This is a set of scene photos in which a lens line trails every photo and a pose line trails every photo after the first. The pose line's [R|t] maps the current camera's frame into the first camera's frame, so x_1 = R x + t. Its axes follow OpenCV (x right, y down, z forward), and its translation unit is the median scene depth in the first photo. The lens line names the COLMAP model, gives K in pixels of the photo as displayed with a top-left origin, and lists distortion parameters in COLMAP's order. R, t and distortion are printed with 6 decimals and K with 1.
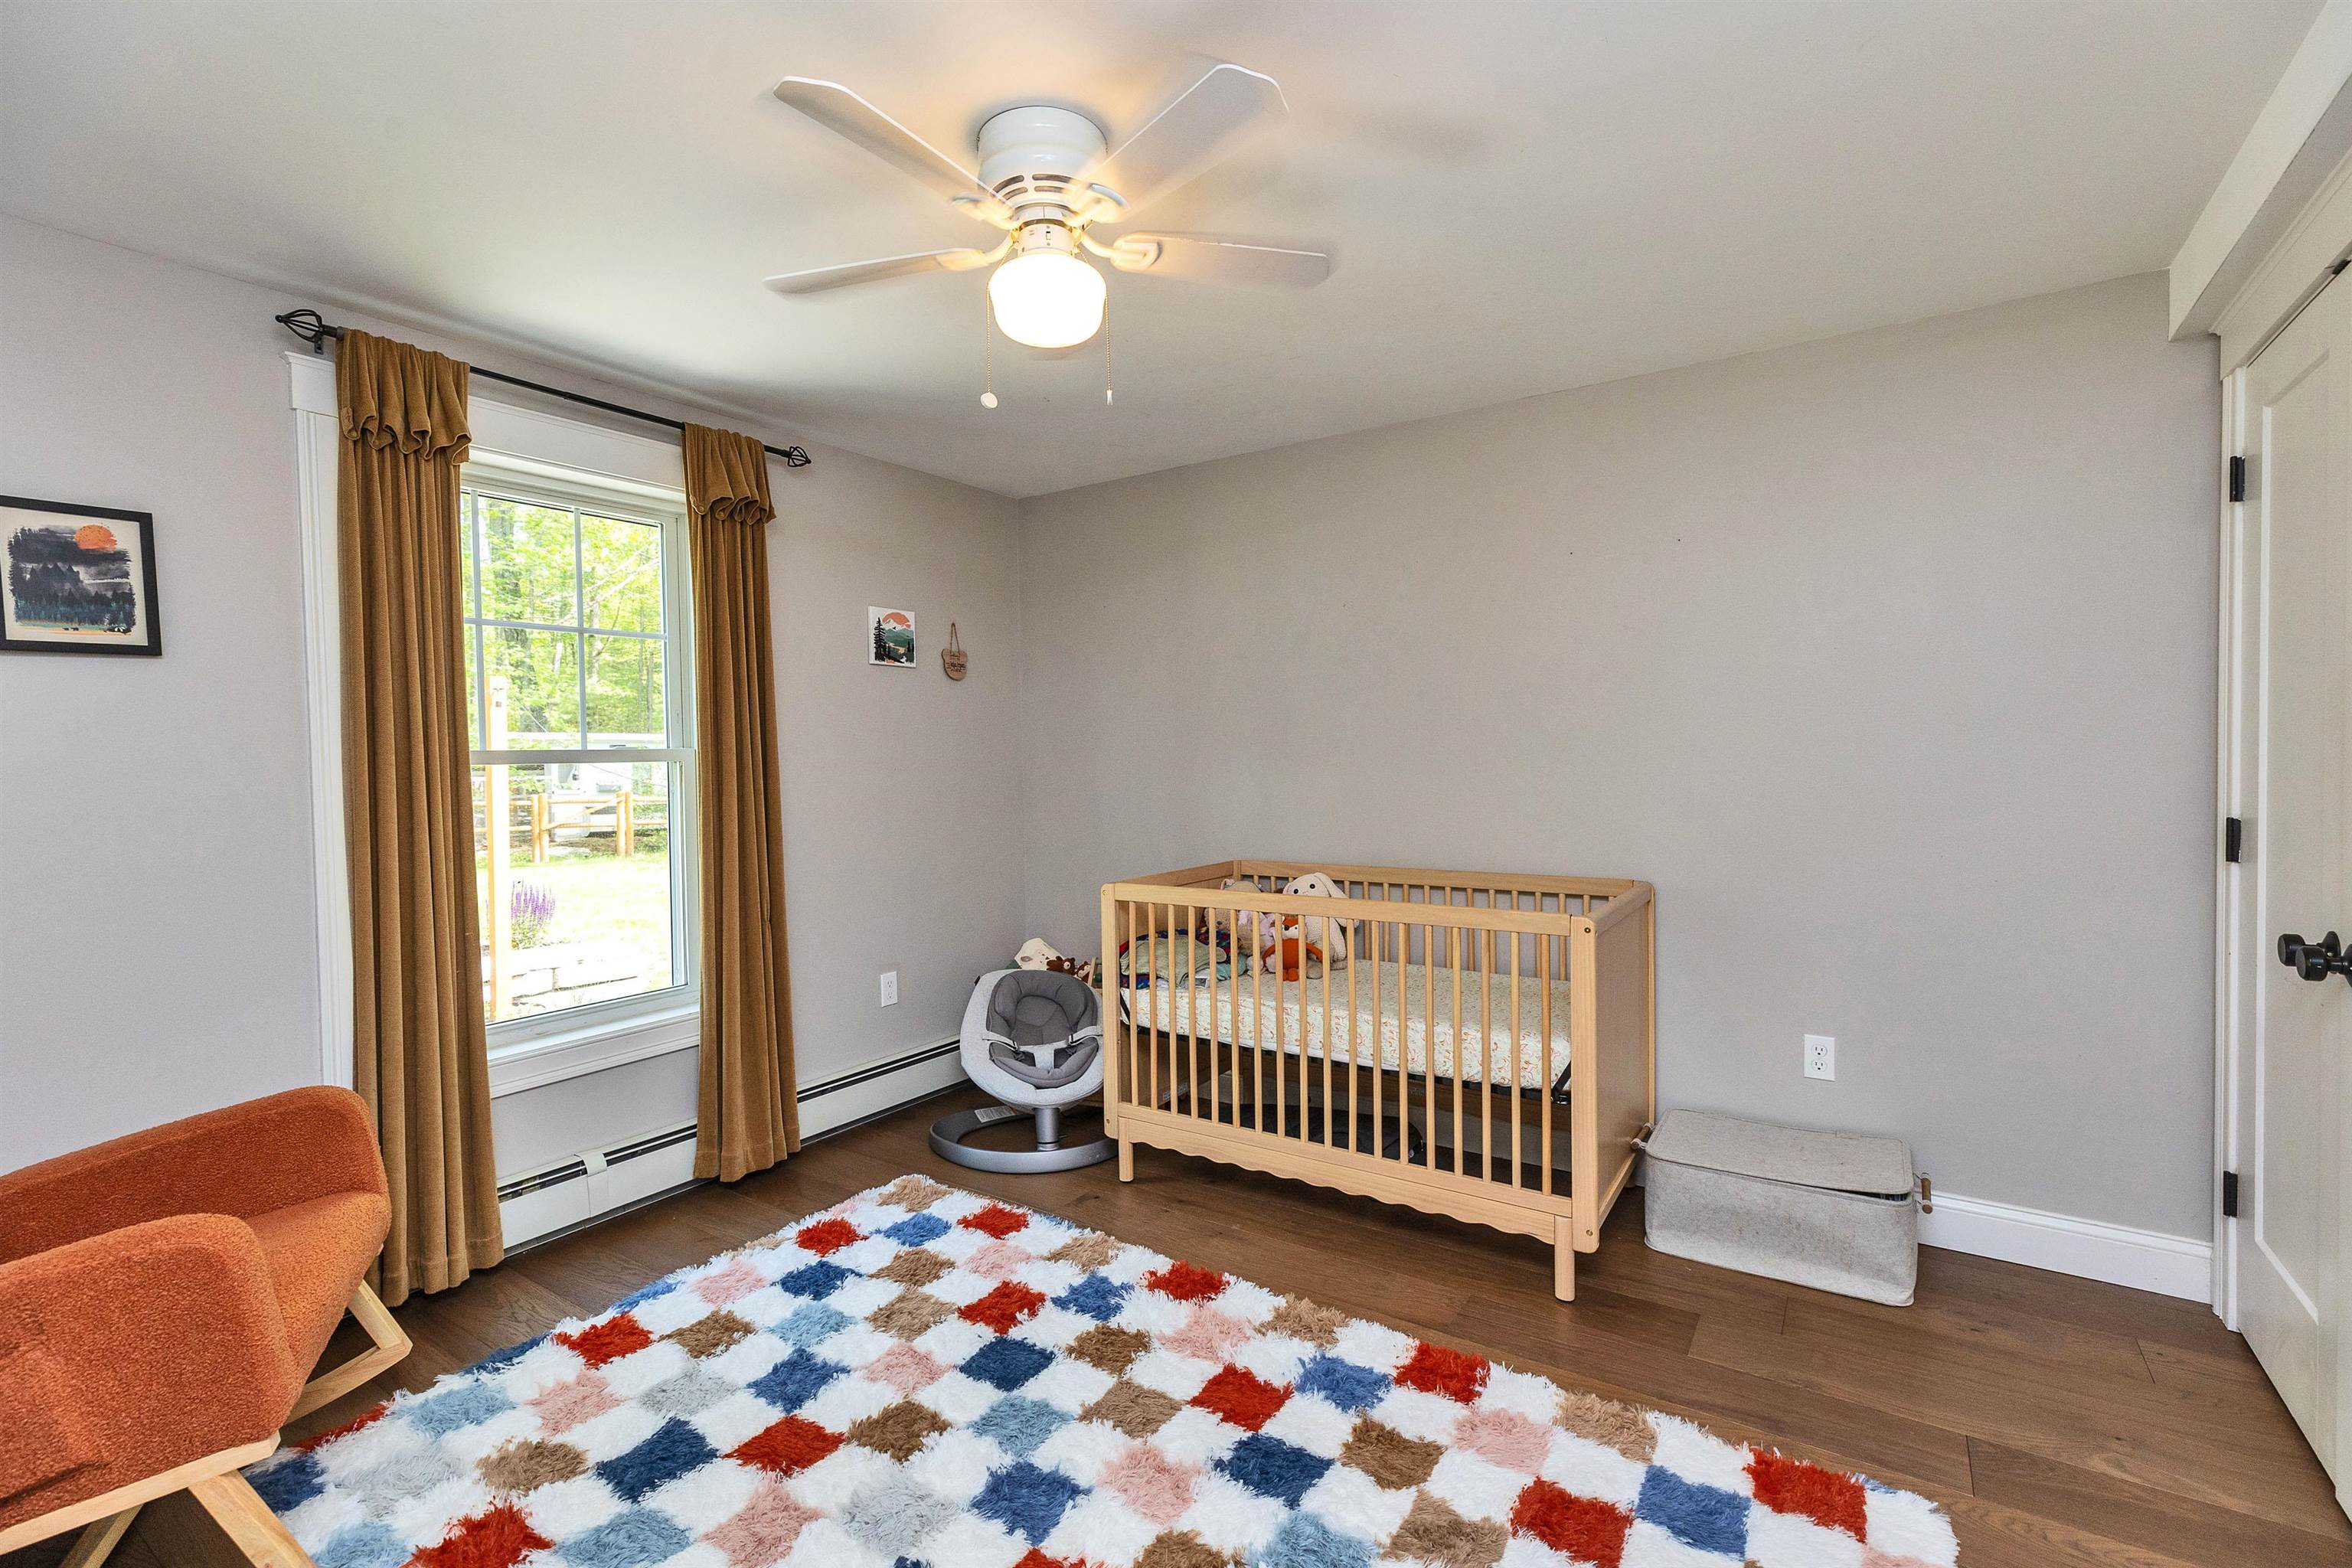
lens RADIAL K [[1054.0, 0, 1171.1], [0, 1054.0, 773.7], [0, 0, 1]] dist [0.002991, 0.000294]
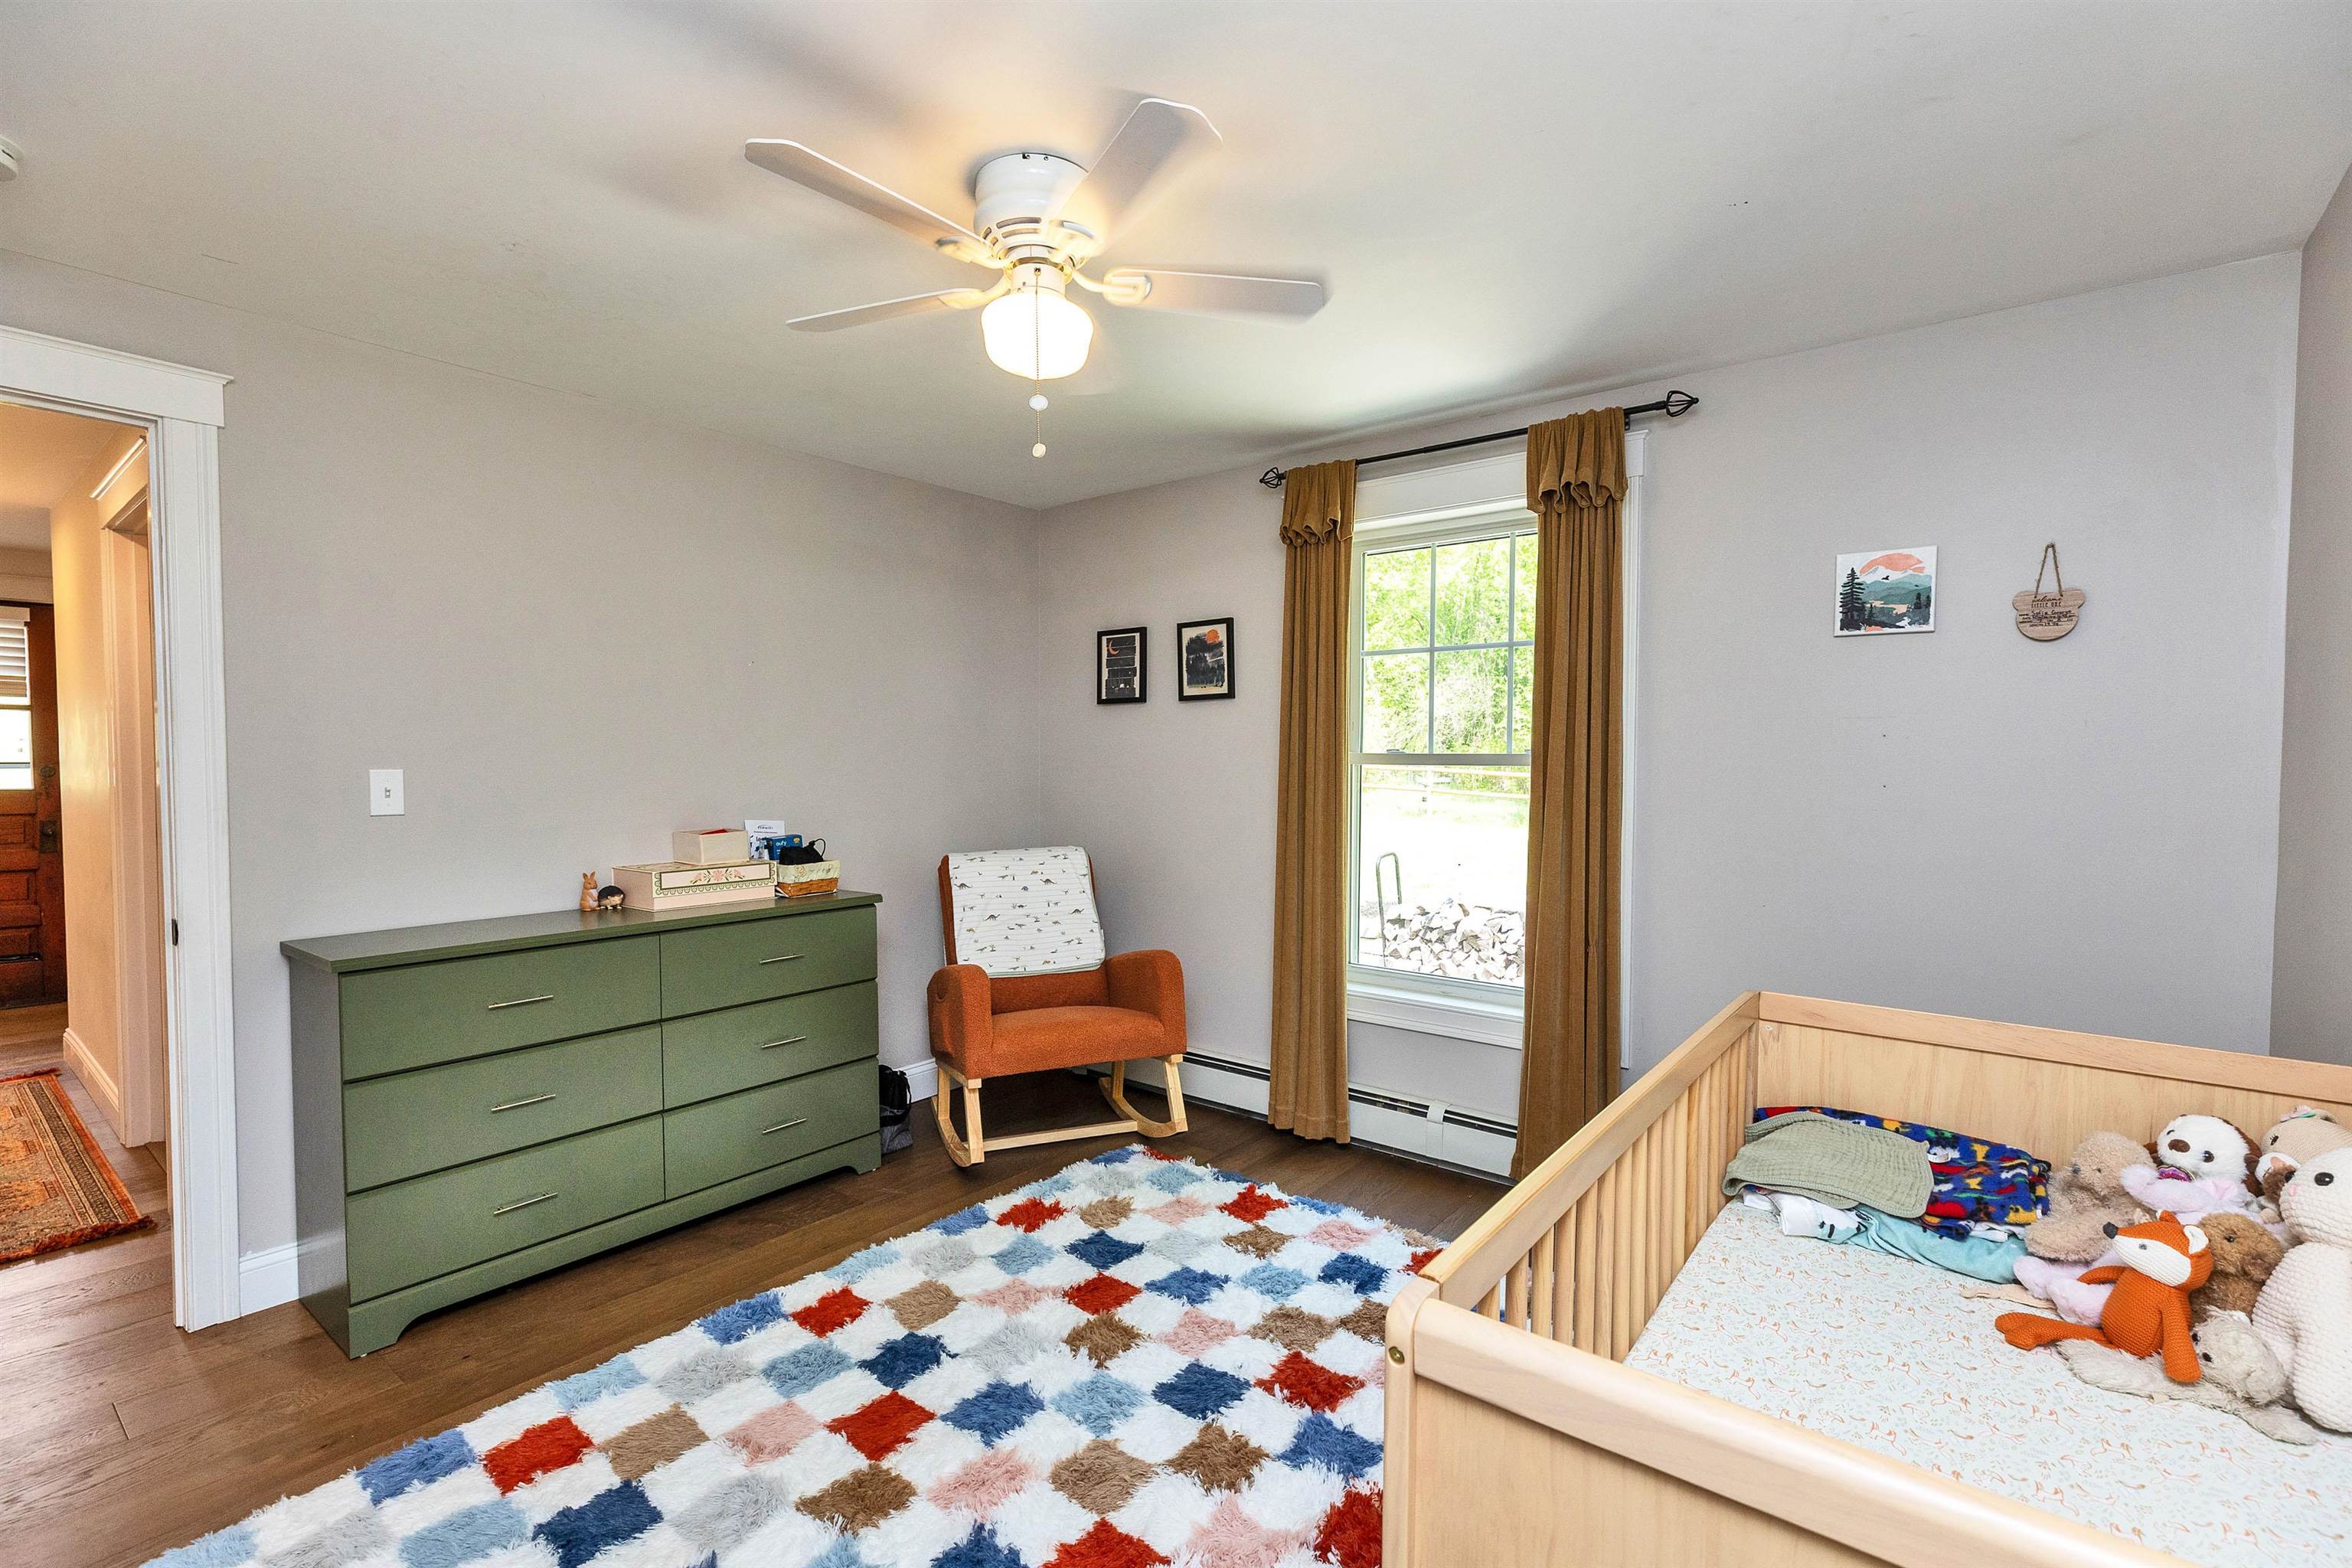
lens RADIAL K [[1054.0, 0, 1169.8], [0, 1054.0, 792.0], [0, 0, 1]] dist [0.002991, 0.000294]
pose [[-0.078060, 0.049144, -0.995737, 0.729332], [-0.022145, 0.998452, 0.051014, -0.040018], [0.996703, 0.026033, -0.076851, 0.952412]]
